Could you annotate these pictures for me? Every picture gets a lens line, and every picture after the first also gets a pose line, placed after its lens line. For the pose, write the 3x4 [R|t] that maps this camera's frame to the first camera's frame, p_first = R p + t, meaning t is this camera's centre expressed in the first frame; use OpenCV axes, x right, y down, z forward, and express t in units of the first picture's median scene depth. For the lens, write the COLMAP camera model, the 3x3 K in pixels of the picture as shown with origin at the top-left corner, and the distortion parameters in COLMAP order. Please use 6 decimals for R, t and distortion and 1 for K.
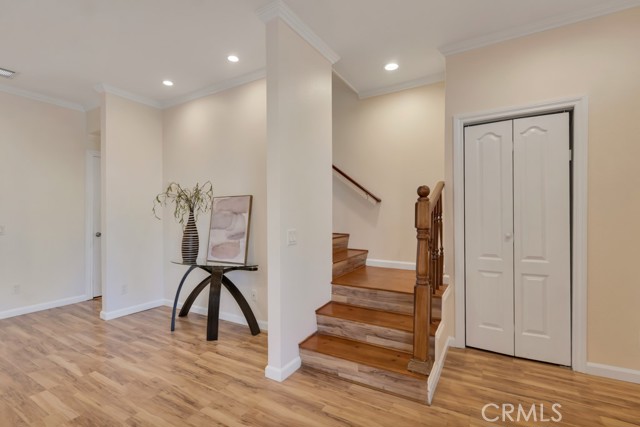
lens RADIAL K [[291.0, 0, 317.9], [0, 291.0, 208.9], [0, 0, 1]] dist [0.008618, -0.003757]
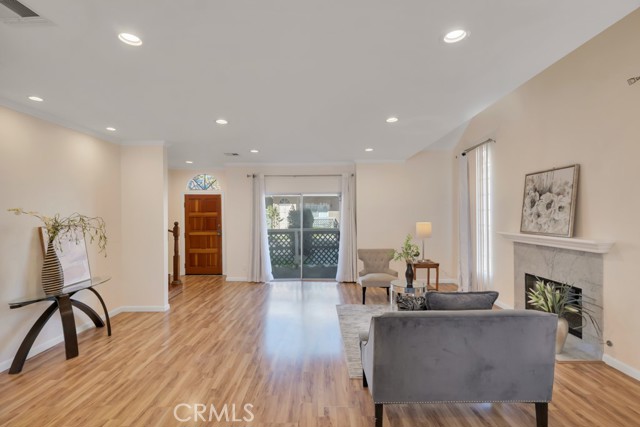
lens RADIAL K [[291.0, 0, 320.6], [0, 291.0, 216.0], [0, 0, 1]] dist [0.008618, -0.003757]
pose [[-0.496163, -0.006900, 0.868202, -2.160004], [-0.013234, 0.999912, 0.000384, -0.113464], [-0.868128, -0.011299, -0.496211, 0.902893]]
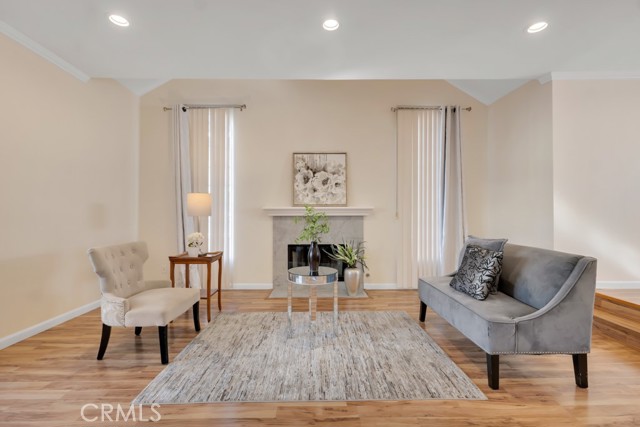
lens RADIAL K [[291.0, 0, 319.2], [0, 291.0, 212.5], [0, 0, 1]] dist [0.008618, -0.003757]
pose [[-0.857566, -0.006257, -0.514336, -0.612928], [0.007983, 0.999644, -0.025471, 0.040264], [0.514312, -0.025949, -0.857211, 0.689161]]
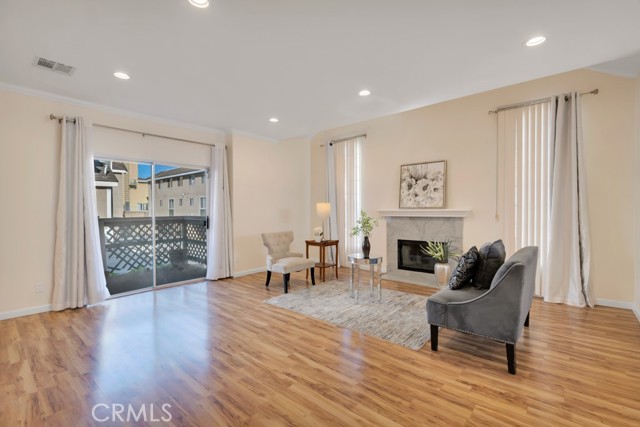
lens RADIAL K [[291.0, 0, 322.1], [0, 291.0, 214.0], [0, 0, 1]] dist [0.008618, -0.003757]
pose [[-0.983945, -0.001454, 0.178467, -1.166478], [-0.001918, 0.999995, -0.002431, 0.004284], [-0.178462, -0.002734, -0.983943, 1.324418]]
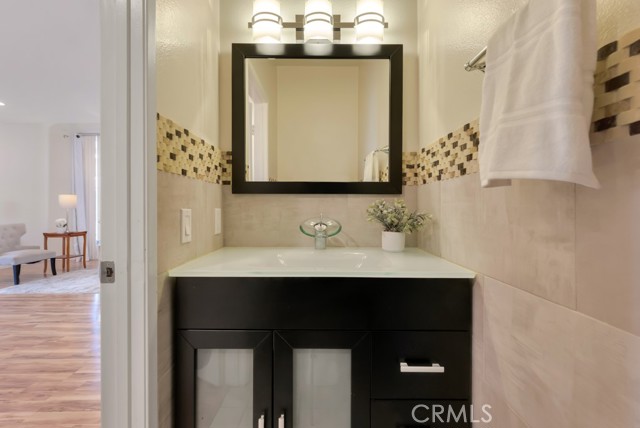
lens RADIAL K [[291.0, 0, 318.3], [0, 291.0, 208.5], [0, 0, 1]] dist [0.008618, -0.003757]
pose [[-0.859157, -0.000615, -0.511712, -1.275473], [0.012875, 0.999657, -0.022817, 0.087614], [0.511550, -0.026192, -0.858854, 1.988823]]
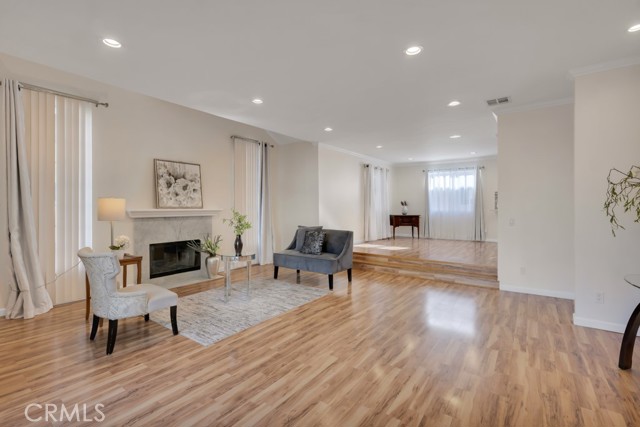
lens RADIAL K [[291.0, 0, 318.9], [0, 291.0, 209.6], [0, 0, 1]] dist [0.008618, -0.003757]
pose [[-0.103784, -0.000797, -0.994599, 0.370202], [0.023943, 0.999708, -0.003299, -0.000143], [0.994312, -0.024156, -0.103735, 0.385142]]
